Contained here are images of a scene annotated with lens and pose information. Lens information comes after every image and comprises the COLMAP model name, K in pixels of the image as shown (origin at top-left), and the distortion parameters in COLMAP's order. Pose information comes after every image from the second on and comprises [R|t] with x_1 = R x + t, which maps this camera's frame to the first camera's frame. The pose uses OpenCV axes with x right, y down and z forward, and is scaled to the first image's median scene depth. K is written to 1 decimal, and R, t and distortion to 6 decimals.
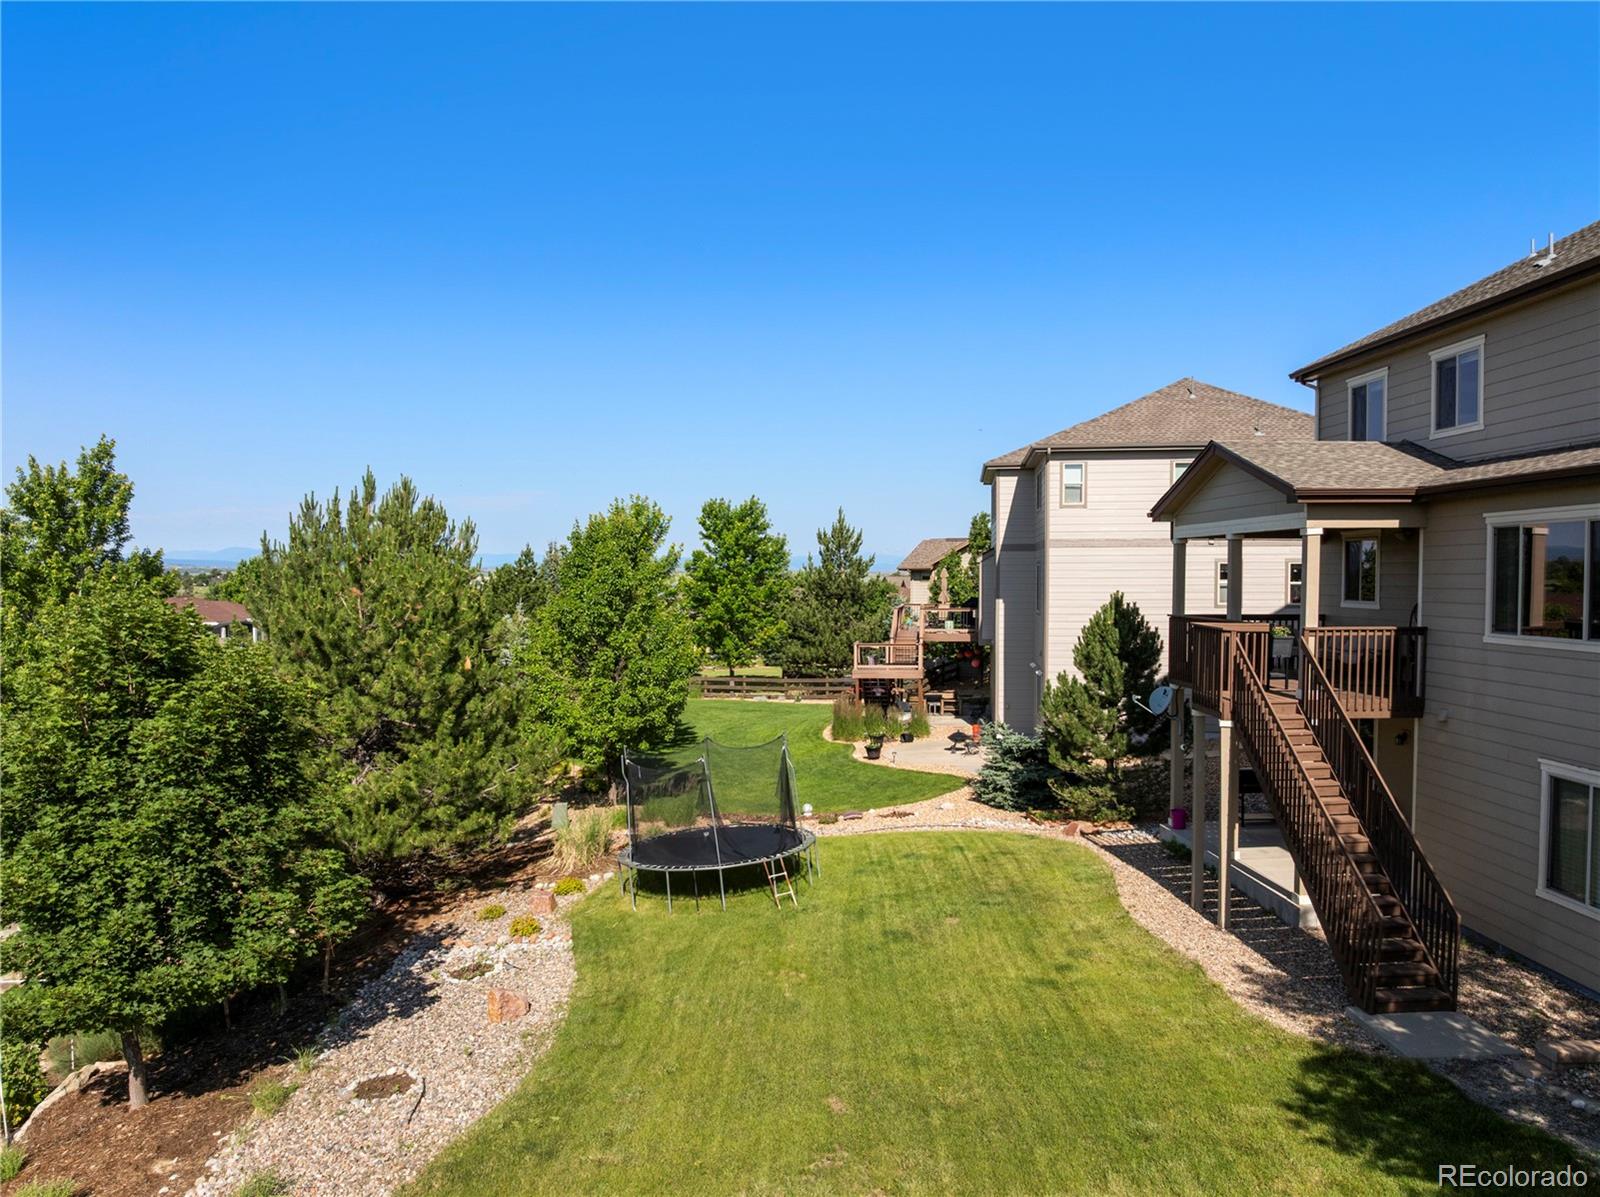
lens RADIAL K [[1138.7, 0, 801.2], [0, 1138.7, 620.9], [0, 0, 1]] dist [-0.034025, -0.003750]
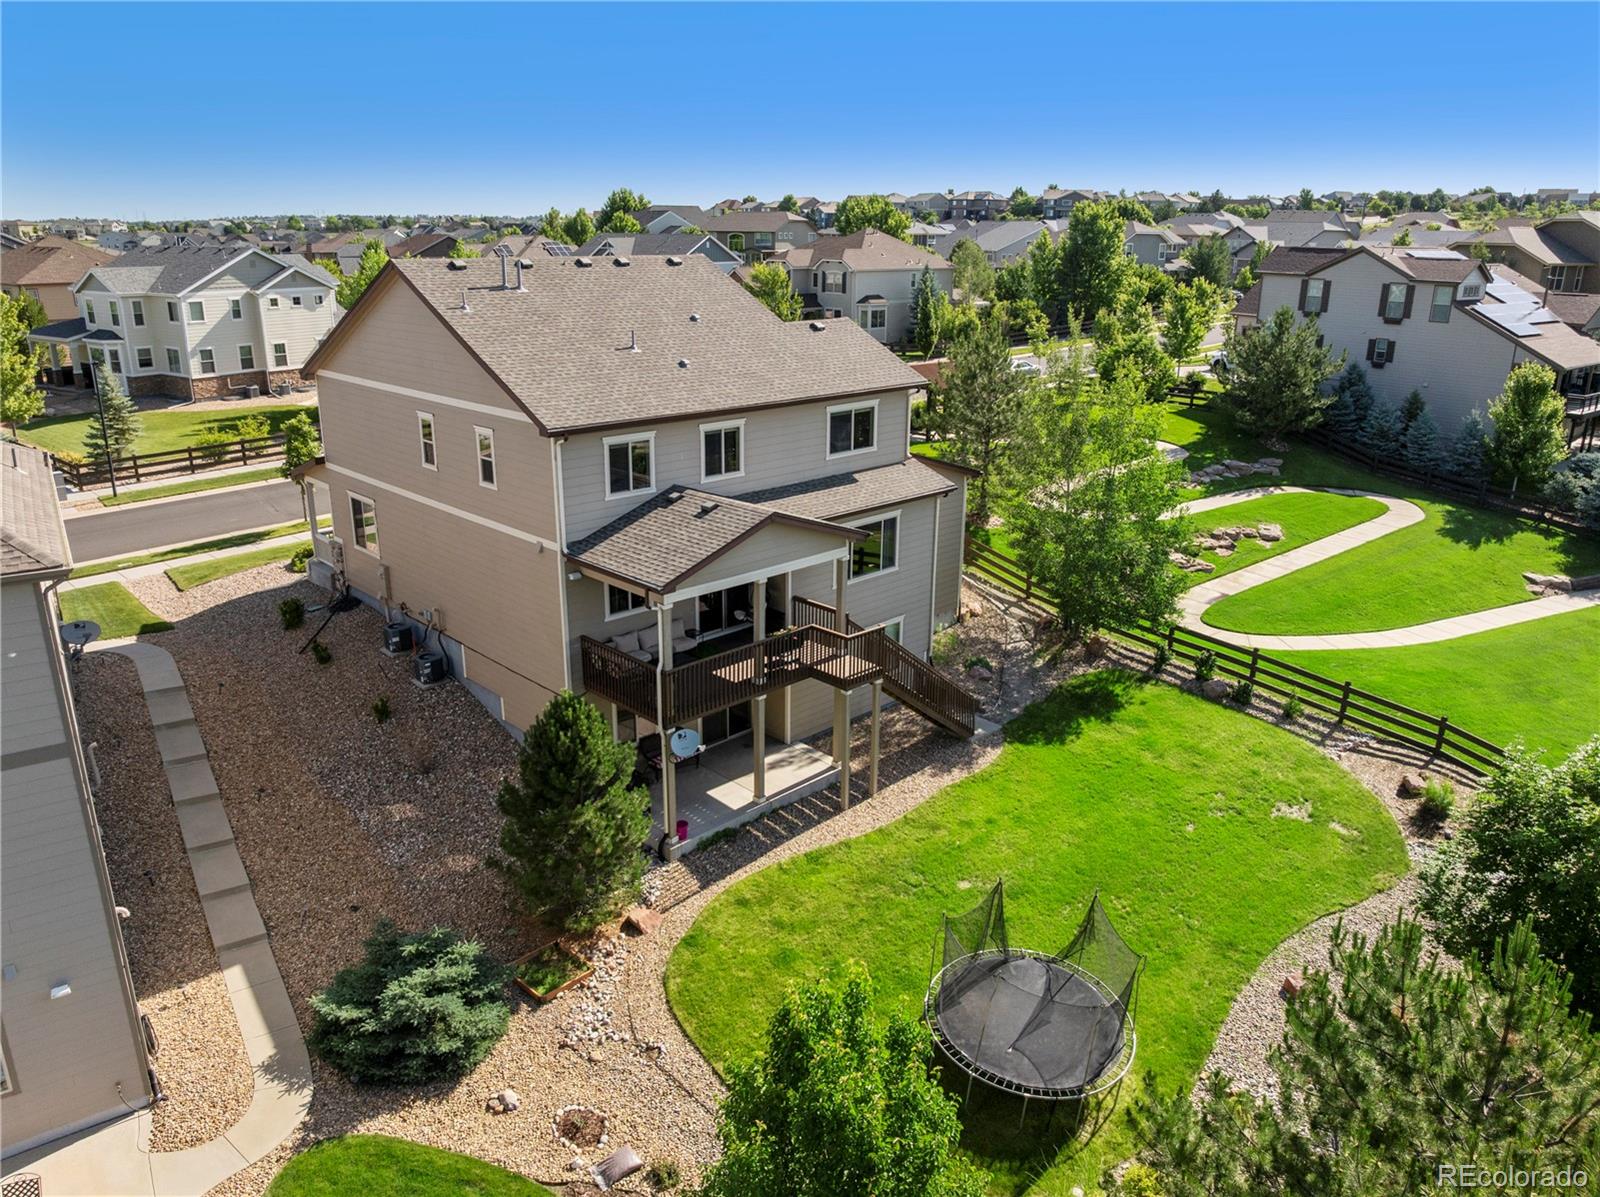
lens RADIAL K [[1117.8, 0, 792.1], [0, 1117.8, 600.3], [0, 0, 1]] dist [-0.039072, 0.001058]
pose [[-0.674907, -0.239192, 0.698060, -0.484121], [0.019891, 0.939764, 0.341244, -0.436390], [-0.737635, 0.244193, -0.629496, 1.680073]]
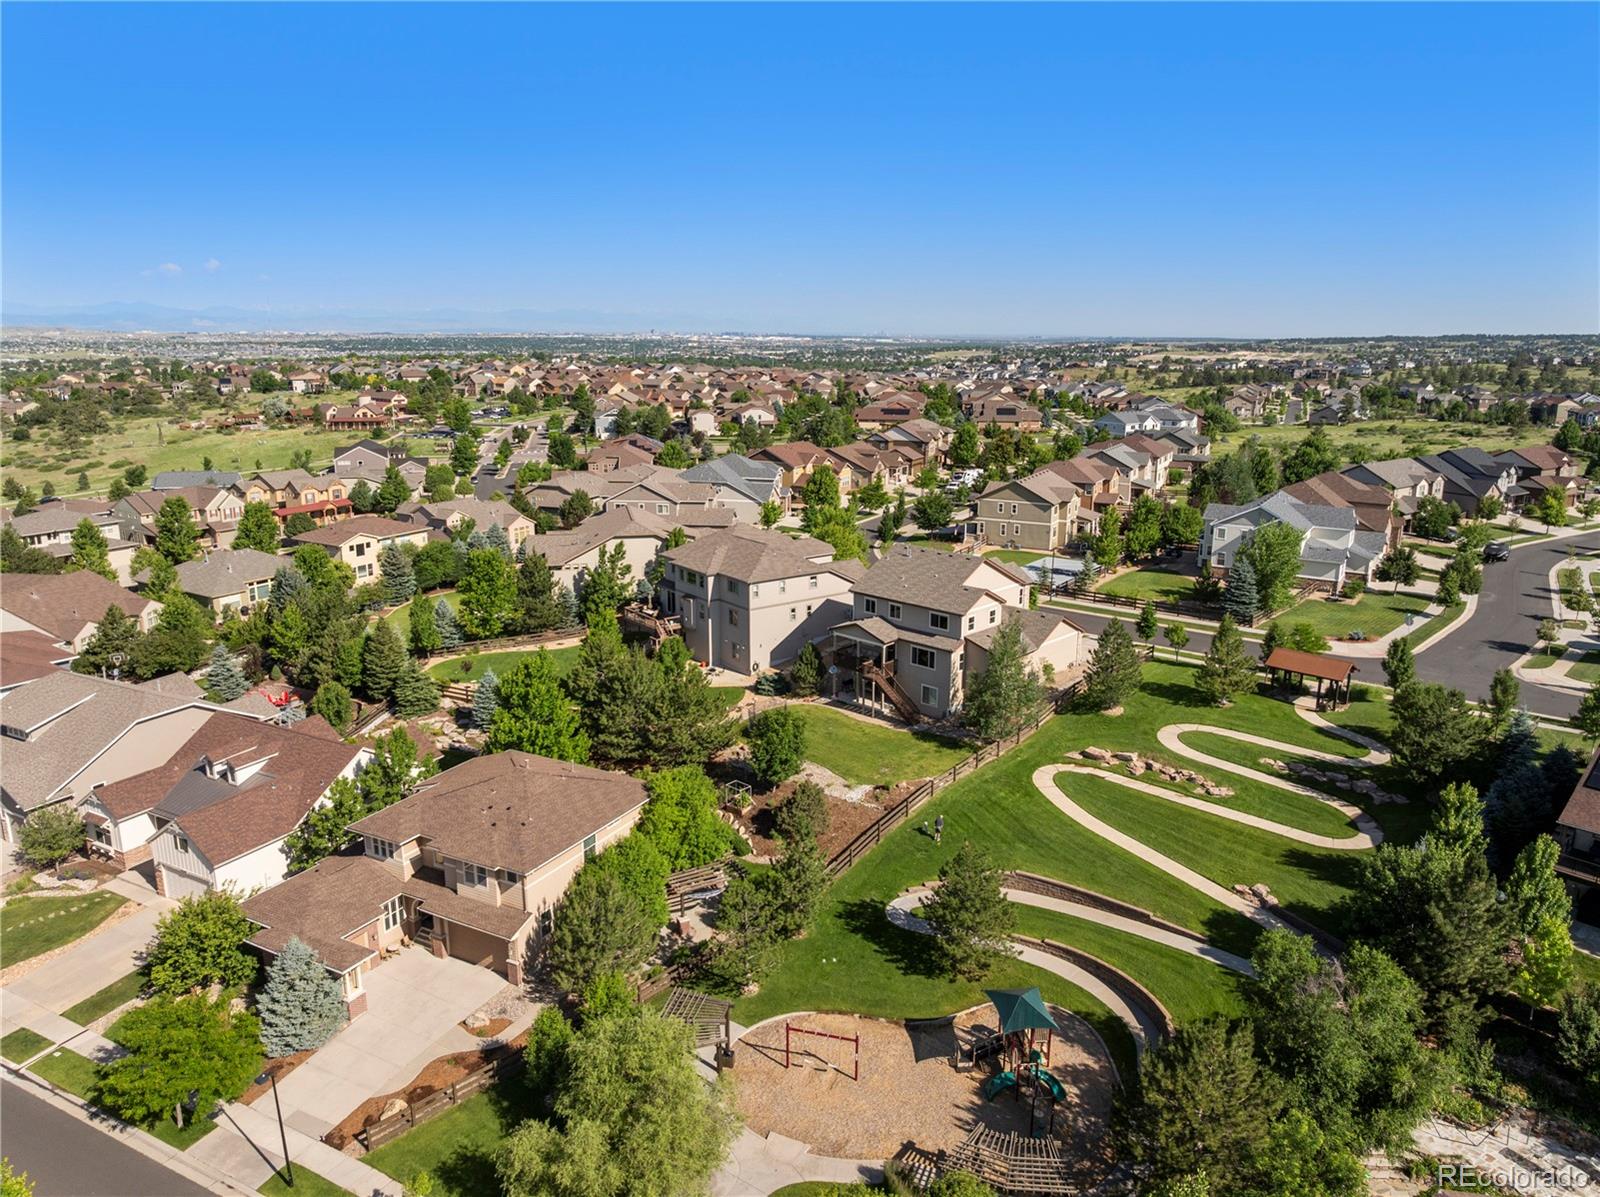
lens RADIAL K [[1134.8, 0, 787.6], [0, 1134.8, 598.2], [0, 0, 1]] dist [-0.031678, -0.000559]
pose [[0.713816, -0.160958, 0.681586, -2.875502], [0.024324, 0.978342, 0.205563, -1.153352], [-0.699911, -0.130155, 0.702271, -2.015064]]
